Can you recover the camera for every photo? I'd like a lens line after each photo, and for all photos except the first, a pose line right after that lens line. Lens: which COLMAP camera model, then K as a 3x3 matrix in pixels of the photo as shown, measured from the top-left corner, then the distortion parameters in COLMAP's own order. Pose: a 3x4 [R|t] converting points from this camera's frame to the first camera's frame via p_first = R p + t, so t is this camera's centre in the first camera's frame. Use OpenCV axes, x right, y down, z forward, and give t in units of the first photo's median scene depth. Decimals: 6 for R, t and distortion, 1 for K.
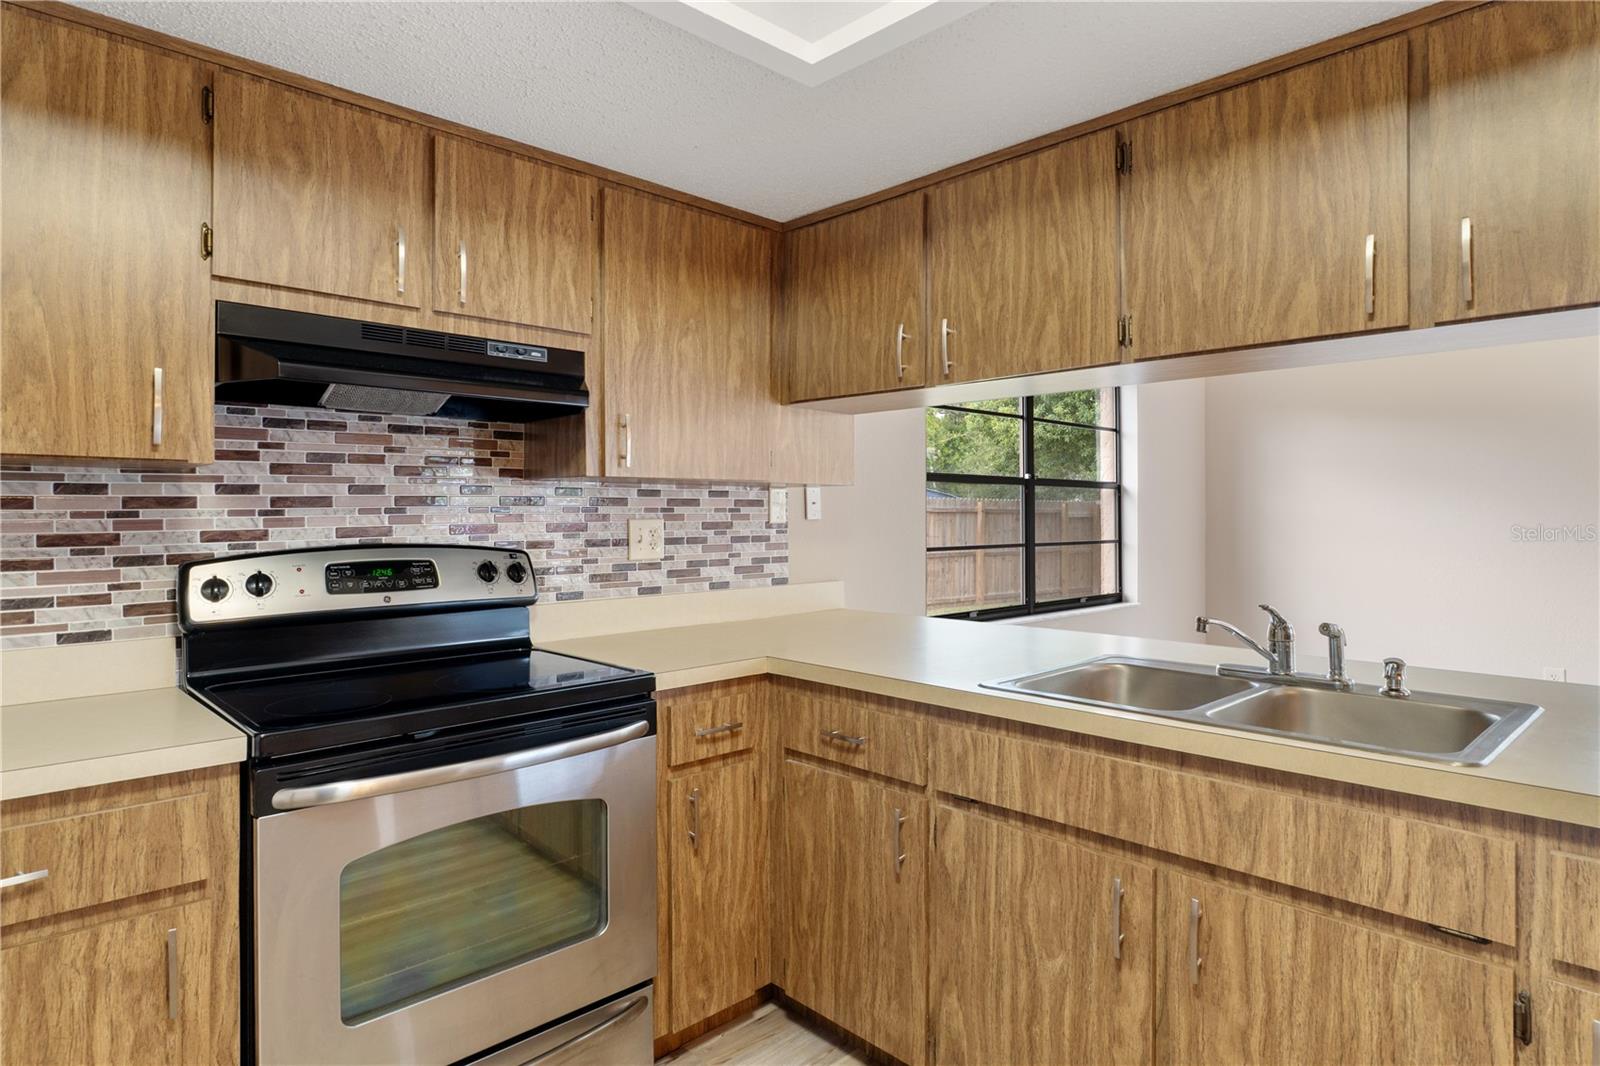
lens RADIAL K [[888.0, 0, 806.2], [0, 888.0, 511.6], [0, 0, 1]] dist [-0.002554, -0.000512]
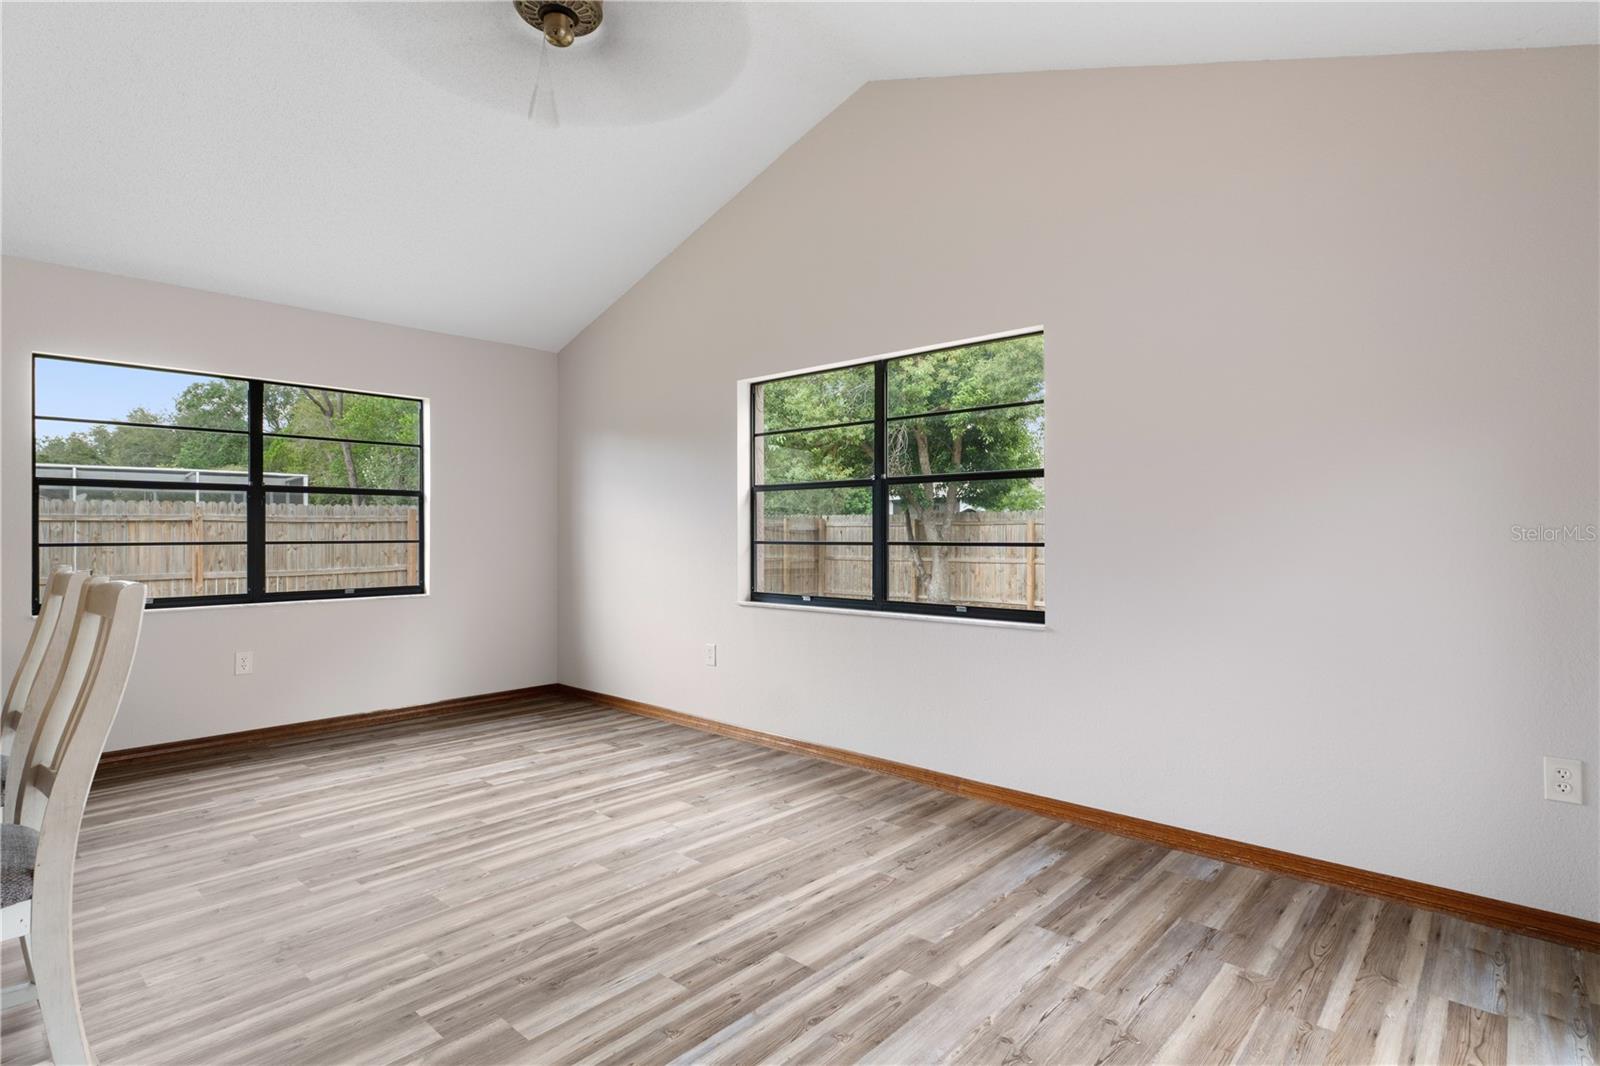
lens RADIAL K [[806.6, 0, 811.6], [0, 806.6, 534.0], [0, 0, 1]] dist [0.001723, 0.000361]
pose [[0.997078, -0.001403, 0.076371, 1.873202], [0.001060, 0.999989, 0.004526, 0.046581], [-0.076377, -0.004432, 0.997069, -0.217160]]
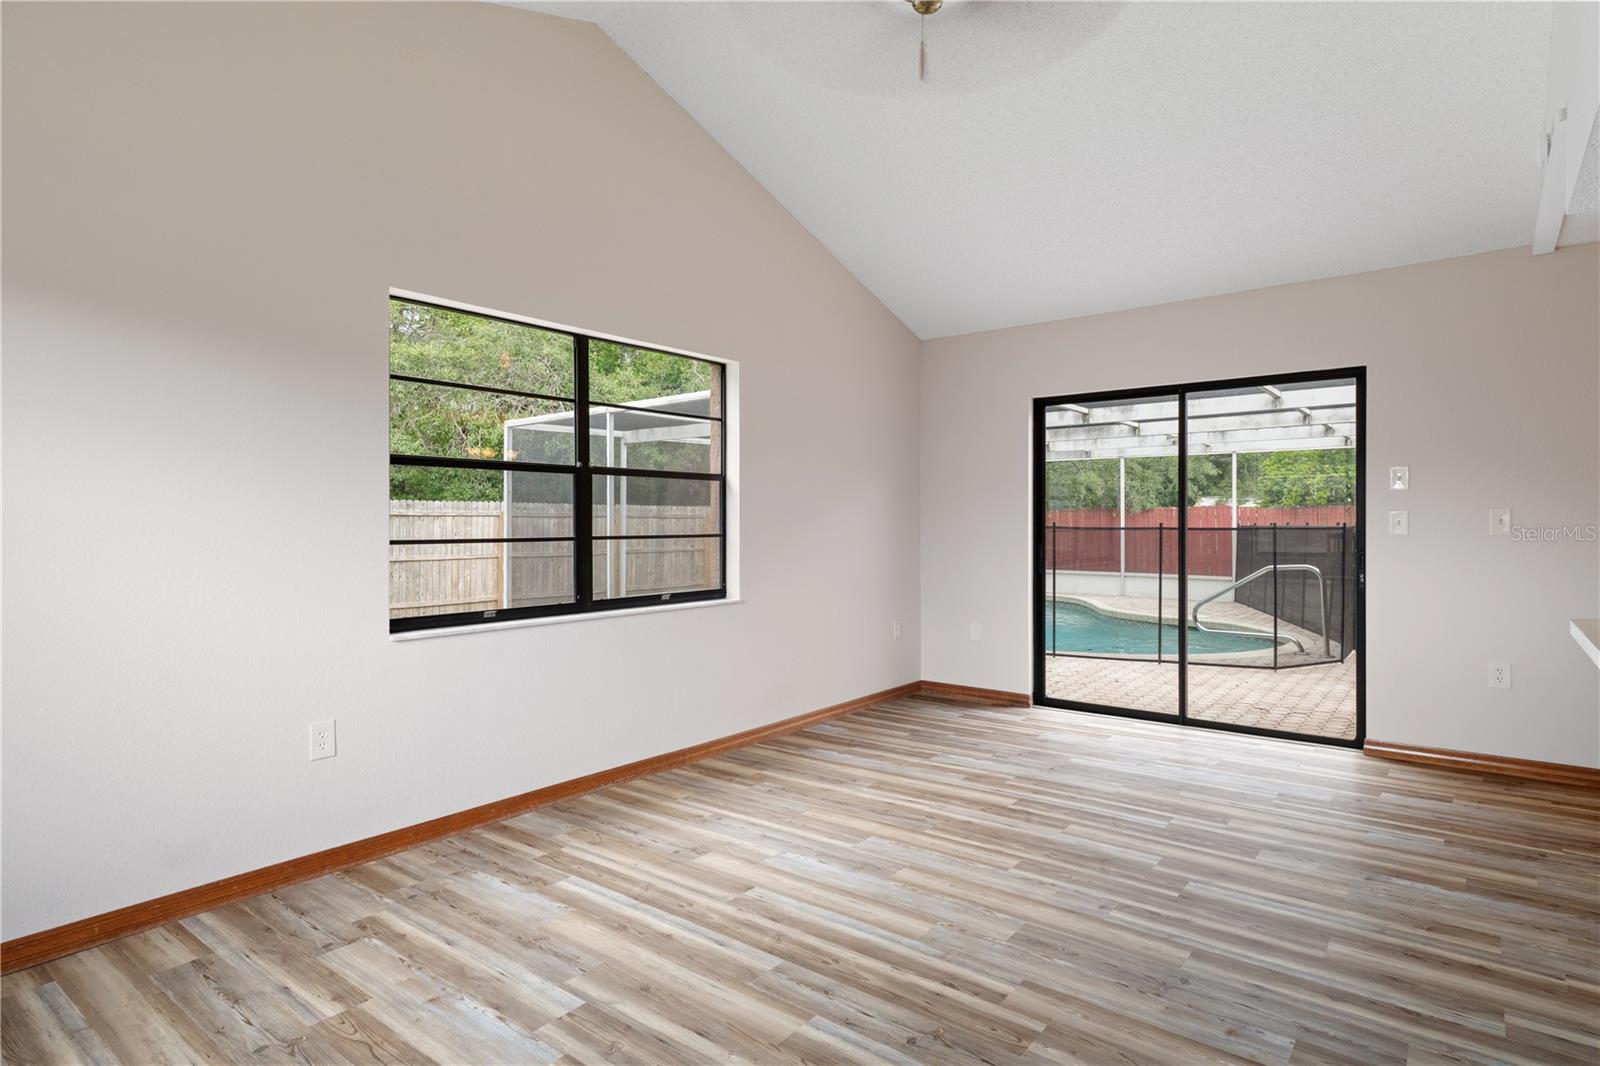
lens RADIAL K [[850.1, 0, 804.3], [0, 850.1, 526.8], [0, 0, 1]] dist [0.006922, 0.001576]
pose [[-0.137213, -0.004683, 0.990531, 0.291341], [-0.001626, 0.999989, 0.004503, 0.044639], [-0.990540, -0.000993, -0.137219, 1.487836]]
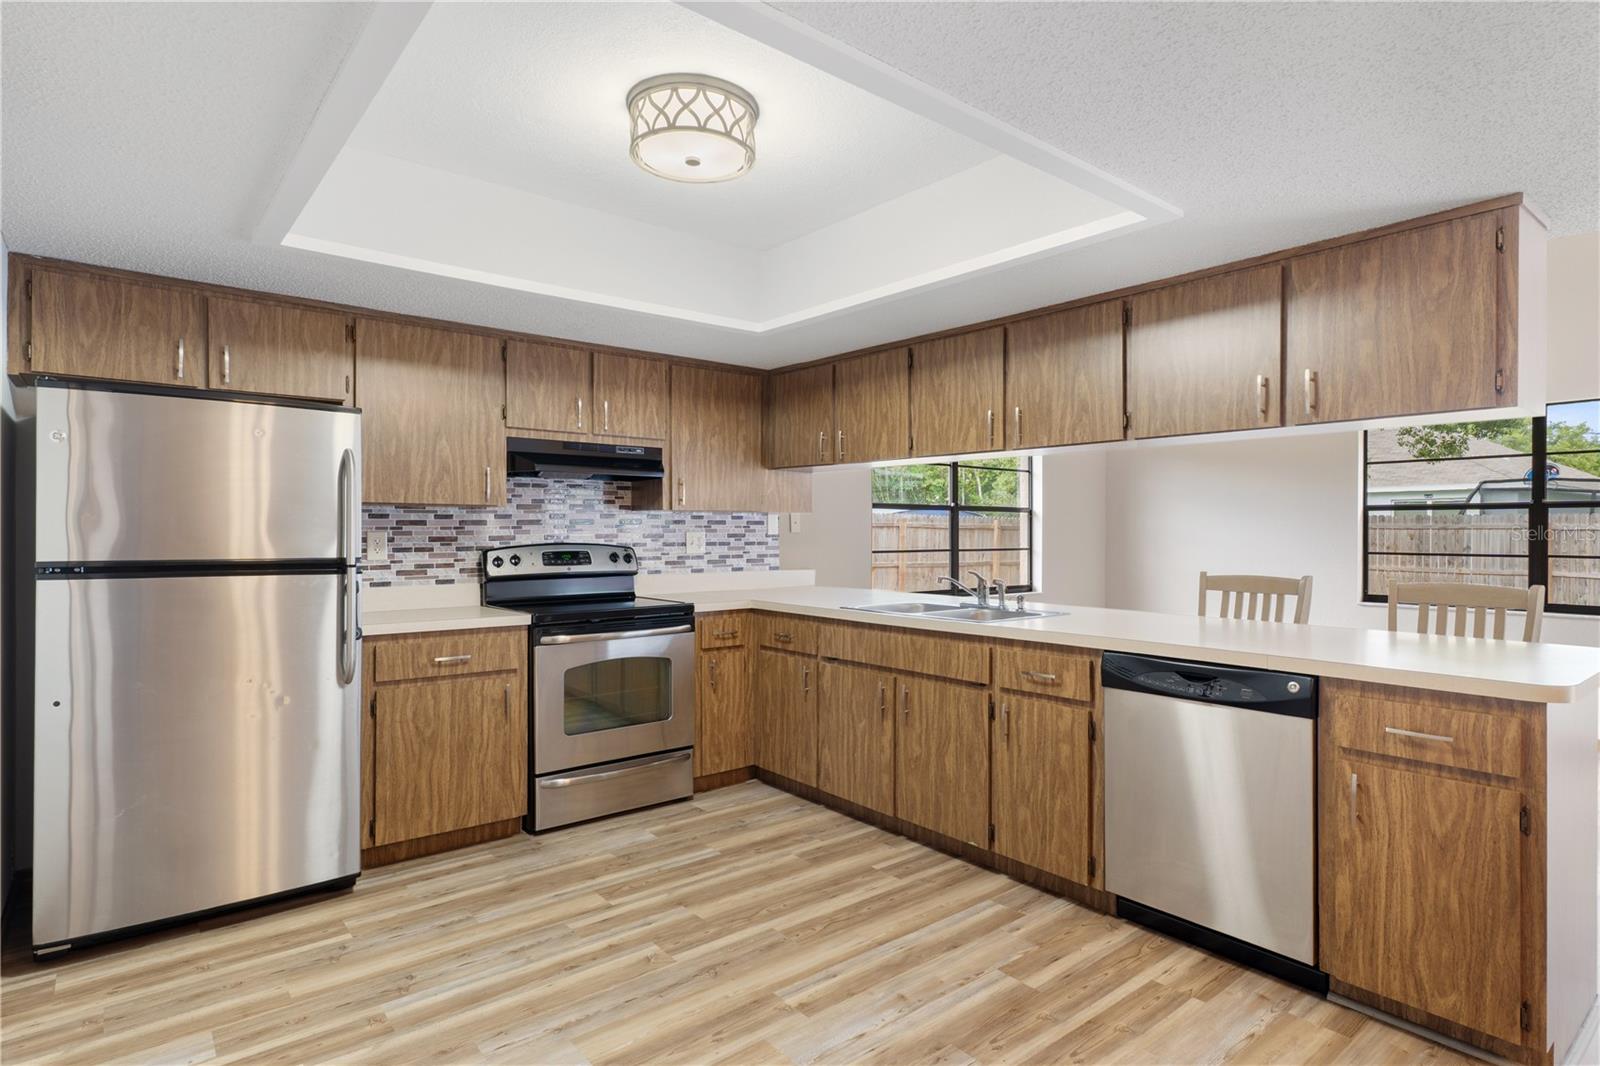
lens RADIAL K [[846.2, 0, 807.6], [0, 846.2, 535.2], [0, 0, 1]] dist [0.003527, 0.000018]
pose [[0.996891, 0.003399, -0.078716, 0.243701], [-0.002741, 0.999960, 0.008466, 0.000629], [0.078741, -0.008224, 0.996861, -0.937496]]
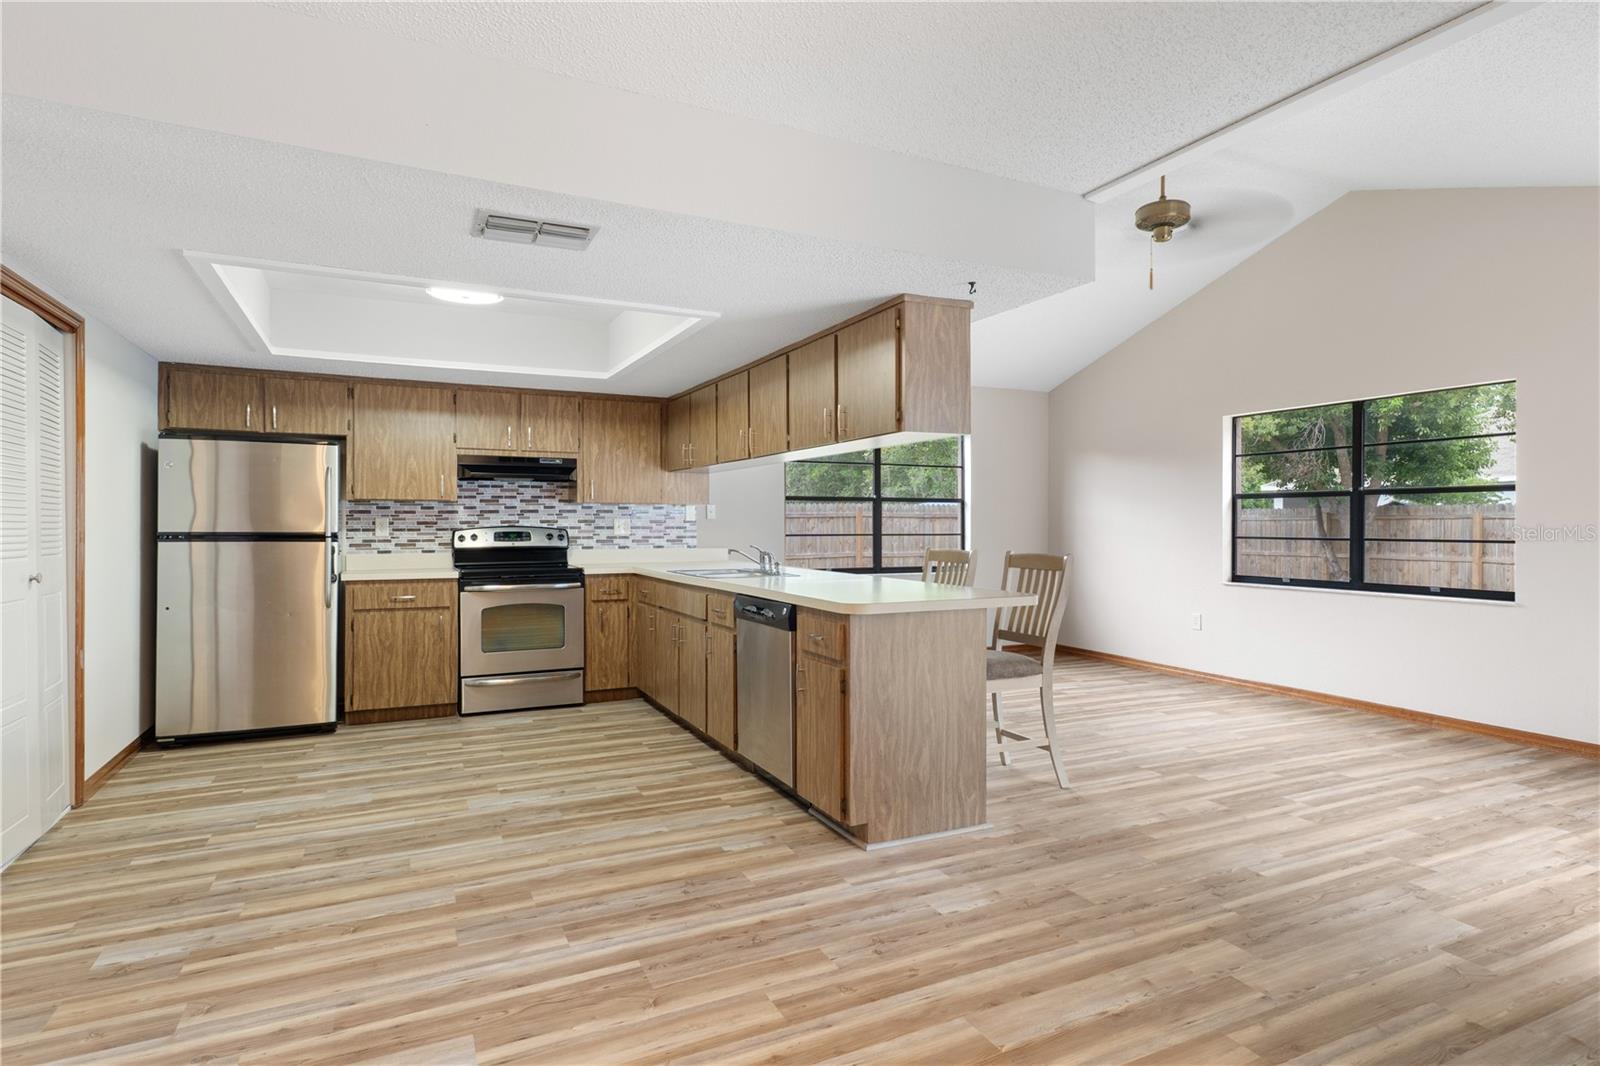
lens RADIAL K [[850.1, 0, 804.3], [0, 850.1, 526.8], [0, 0, 1]] dist [0.006922, 0.001576]
pose [[0.950575, 0.002835, -0.310483, 1.354714], [-0.000850, 0.999978, 0.006529, 0.020559], [0.310494, -0.005942, 0.950557, -1.429359]]
